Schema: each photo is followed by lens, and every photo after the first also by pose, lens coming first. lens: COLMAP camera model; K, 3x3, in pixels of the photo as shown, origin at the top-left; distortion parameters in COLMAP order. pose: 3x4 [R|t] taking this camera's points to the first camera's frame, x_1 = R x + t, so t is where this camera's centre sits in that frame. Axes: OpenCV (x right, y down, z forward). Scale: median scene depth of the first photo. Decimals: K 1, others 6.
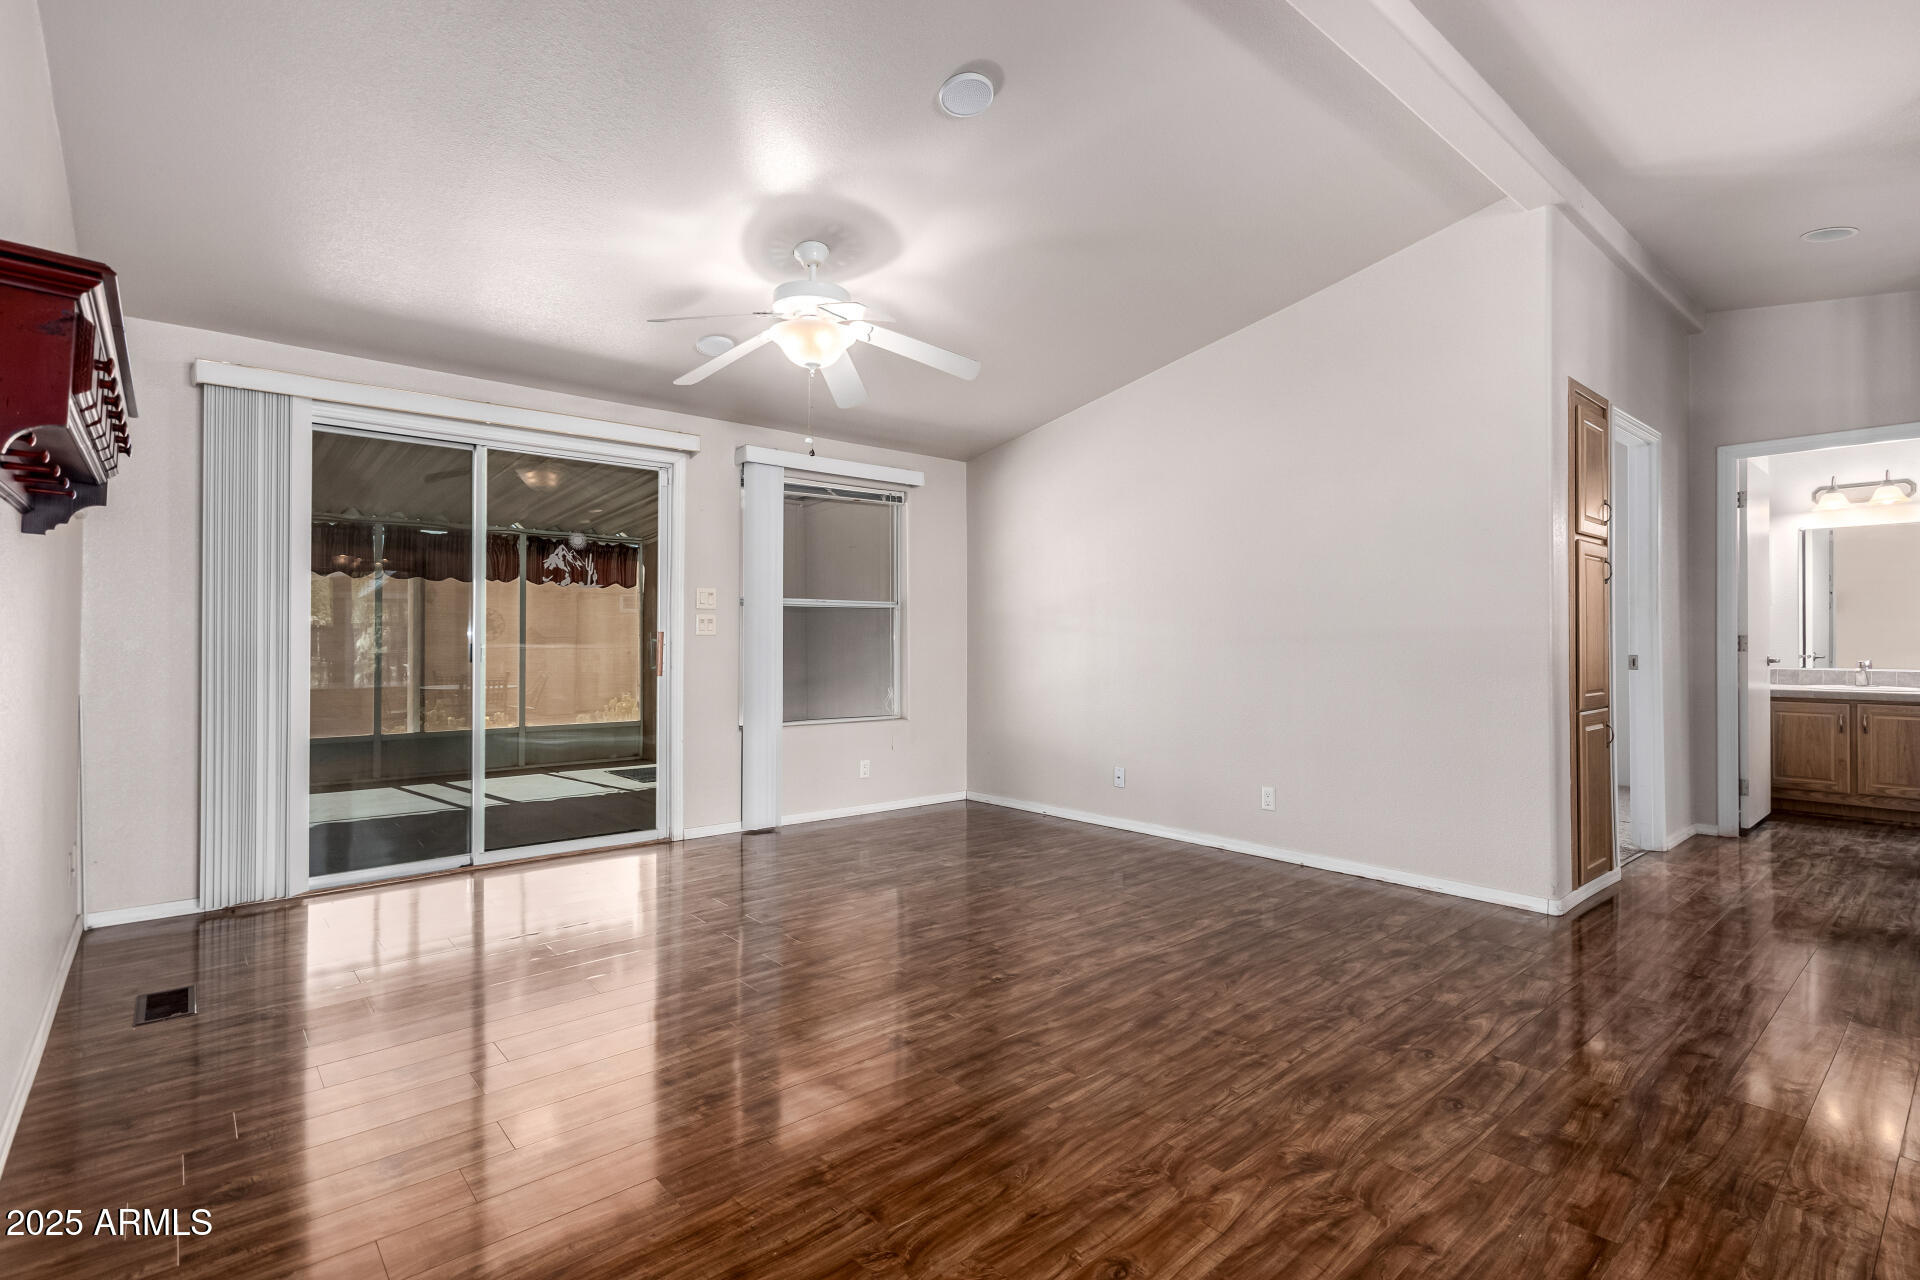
lens RADIAL K [[902.2, 0, 965.1], [0, 902.2, 634.0], [0, 0, 1]] dist [0.000101, -0.000214]
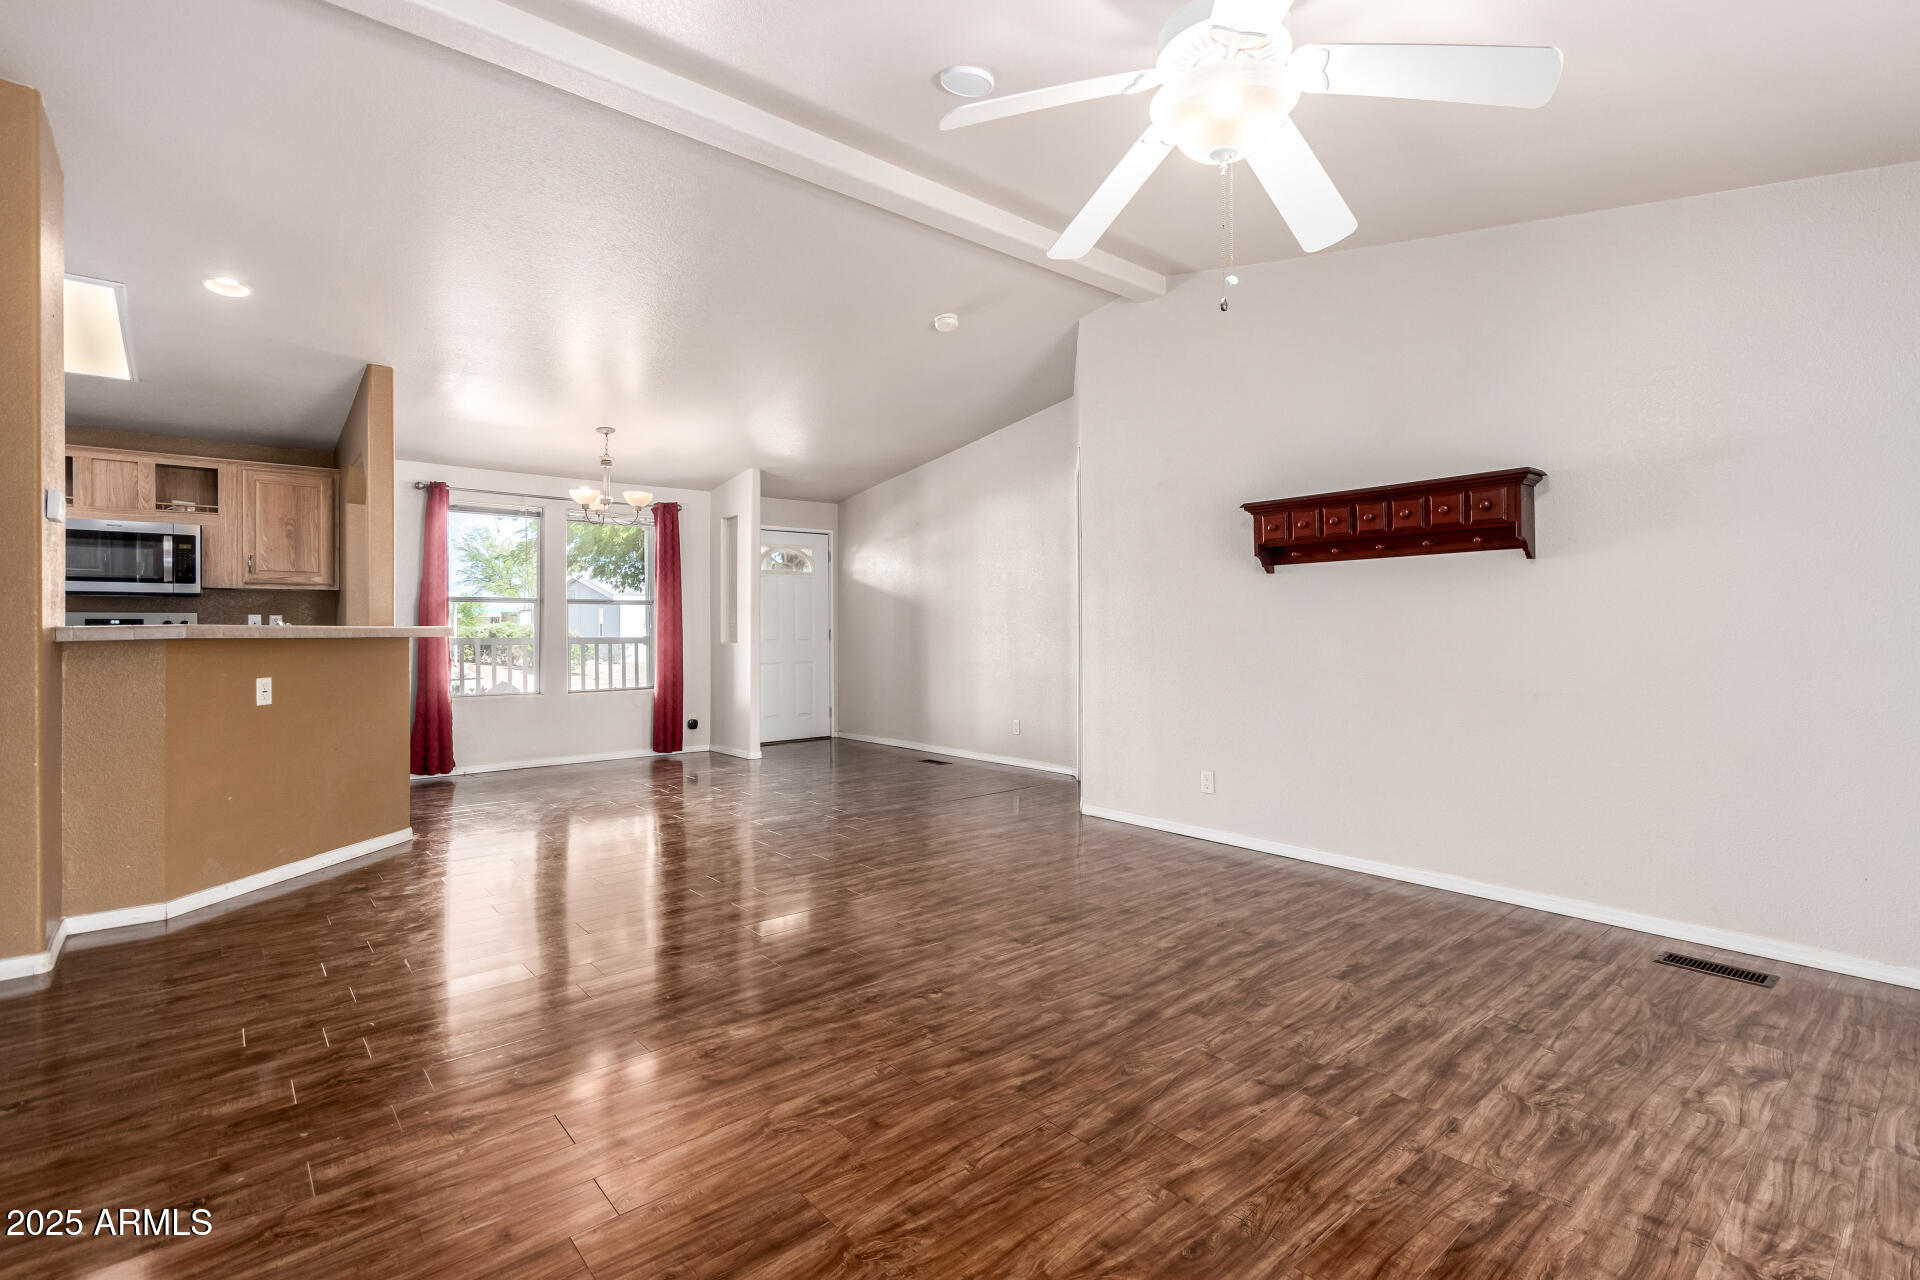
lens RADIAL K [[902.2, 0, 965.1], [0, 902.2, 634.0], [0, 0, 1]] dist [0.000101, -0.000214]
pose [[-0.999946, 0.002312, 0.010097, -0.004386], [0.002324, 0.999997, 0.001124, 0.009909], [-0.010094, 0.001147, -0.999948, 1.929639]]
